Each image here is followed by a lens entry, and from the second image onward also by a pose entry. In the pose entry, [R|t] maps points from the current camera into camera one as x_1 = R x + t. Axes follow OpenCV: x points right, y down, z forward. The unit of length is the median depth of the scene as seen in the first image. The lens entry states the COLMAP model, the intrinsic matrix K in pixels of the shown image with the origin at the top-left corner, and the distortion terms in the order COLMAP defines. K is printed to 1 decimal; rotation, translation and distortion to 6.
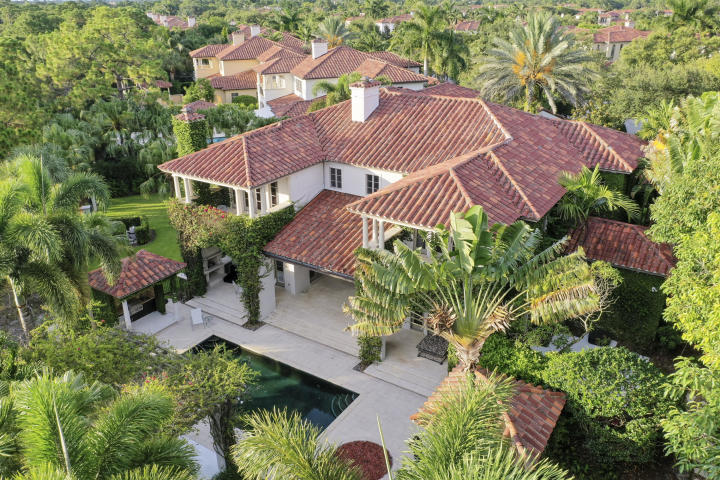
lens RADIAL K [[569.0, 0, 360.0], [0, 569.0, 240.0], [0, 0, 1]] dist [0.002989, -0.001513]
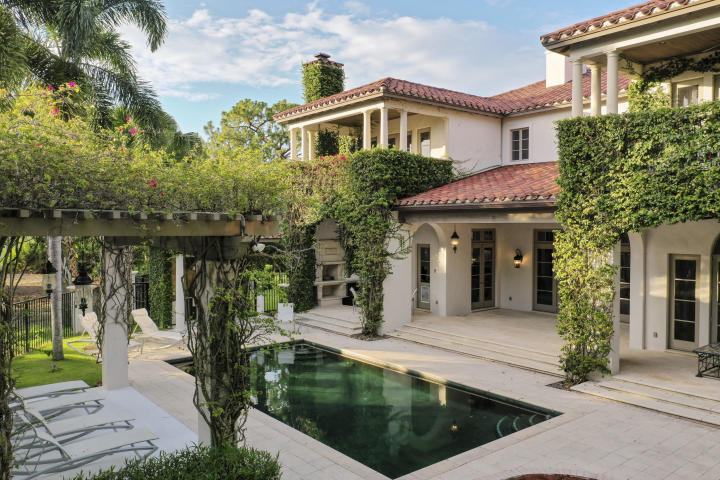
lens RADIAL K [[569.0, 0, 360.0], [0, 569.0, 240.0], [0, 0, 1]] dist [0.002989, -0.001513]
pose [[0.950737, 0.015798, -0.309596, -0.013181], [-0.126988, 0.930910, -0.342464, 0.255775], [0.282795, 0.364908, 0.887056, 0.421659]]
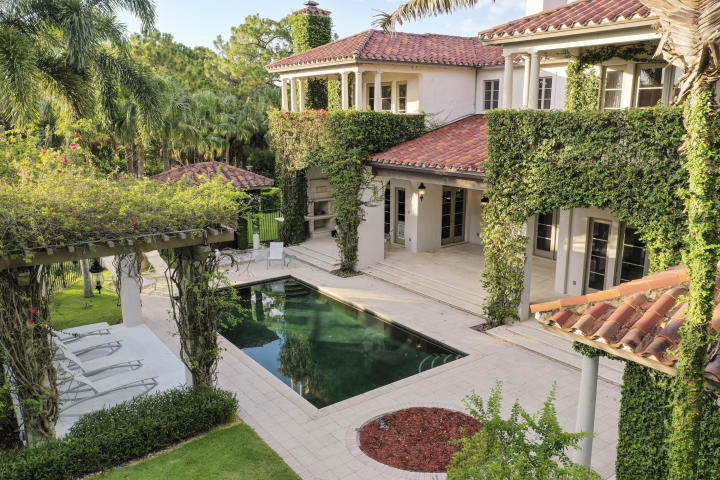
lens RADIAL K [[569.0, 0, 360.0], [0, 569.0, 240.0], [0, 0, 1]] dist [0.002989, -0.001513]
pose [[0.935008, 0.081315, -0.345178, 0.067795], [-0.142173, 0.977662, -0.154801, 0.212070], [0.324880, 0.193815, 0.925683, 0.337400]]
